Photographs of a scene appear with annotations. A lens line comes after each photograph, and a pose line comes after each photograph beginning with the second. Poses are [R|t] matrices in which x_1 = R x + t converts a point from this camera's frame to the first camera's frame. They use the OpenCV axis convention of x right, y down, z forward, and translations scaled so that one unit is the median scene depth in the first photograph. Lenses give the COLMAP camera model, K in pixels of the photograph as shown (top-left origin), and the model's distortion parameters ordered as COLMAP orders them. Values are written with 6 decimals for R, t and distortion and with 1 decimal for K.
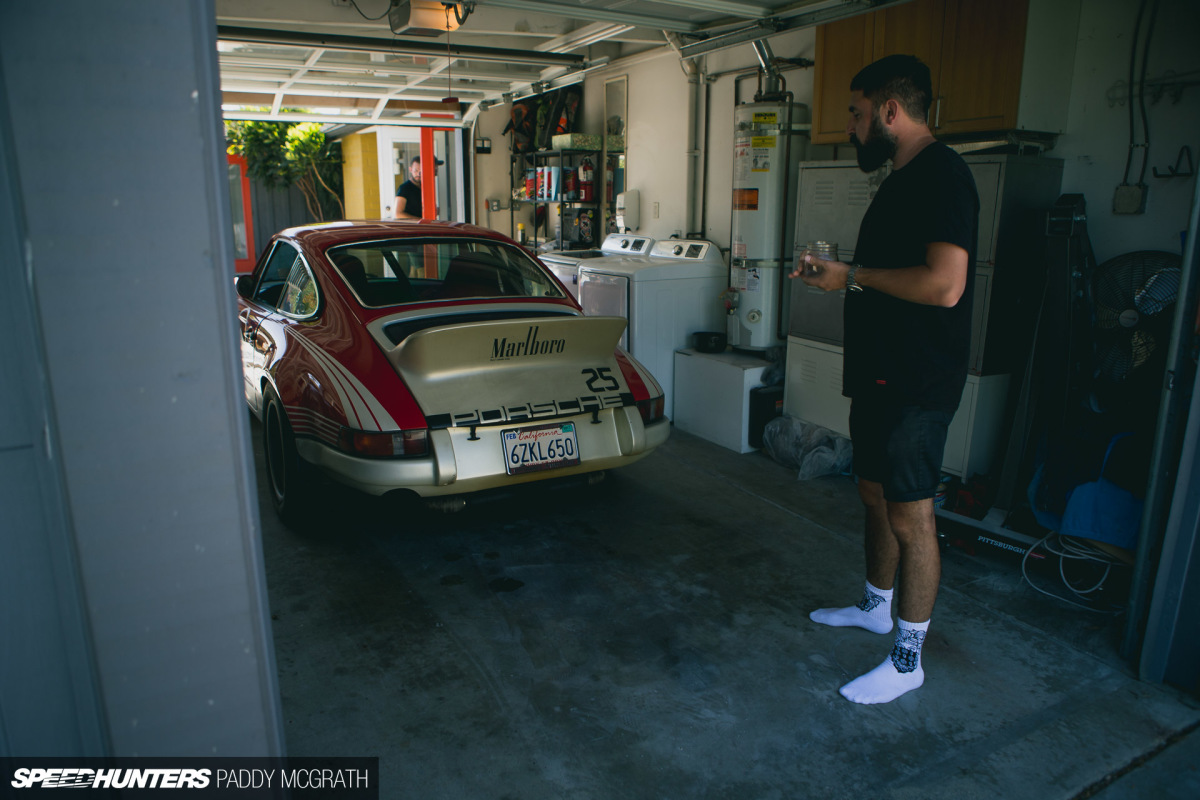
lens RADIAL K [[838.4, 0, 593.3], [0, 838.4, 401.0], [0, 0, 1]] dist [-0.085812, 0.045061]
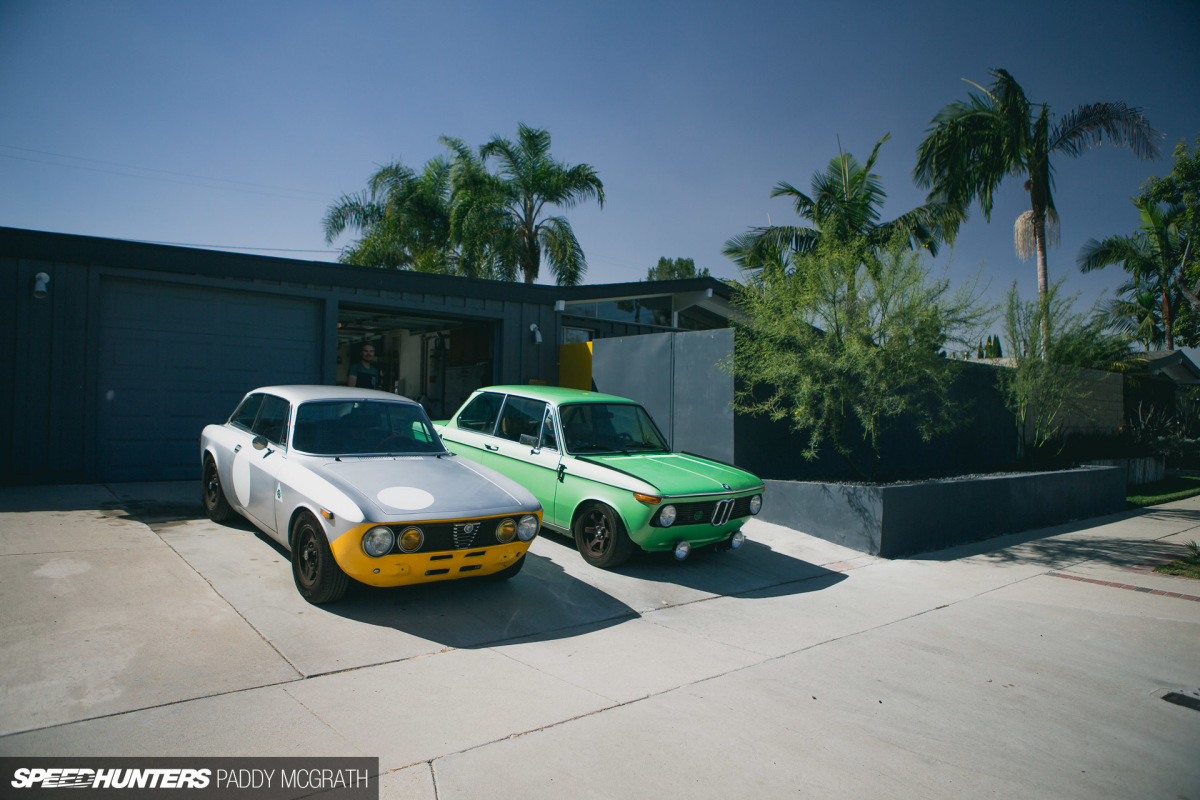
lens RADIAL K [[838.4, 0, 601.0], [0, 838.4, 400.2], [0, 0, 1]] dist [-0.085812, 0.045061]
pose [[0.976862, 0.012892, 0.213481, 0.170525], [0.042651, 0.966388, -0.253527, 0.807257], [-0.209573, 0.256766, 0.943478, -2.537996]]
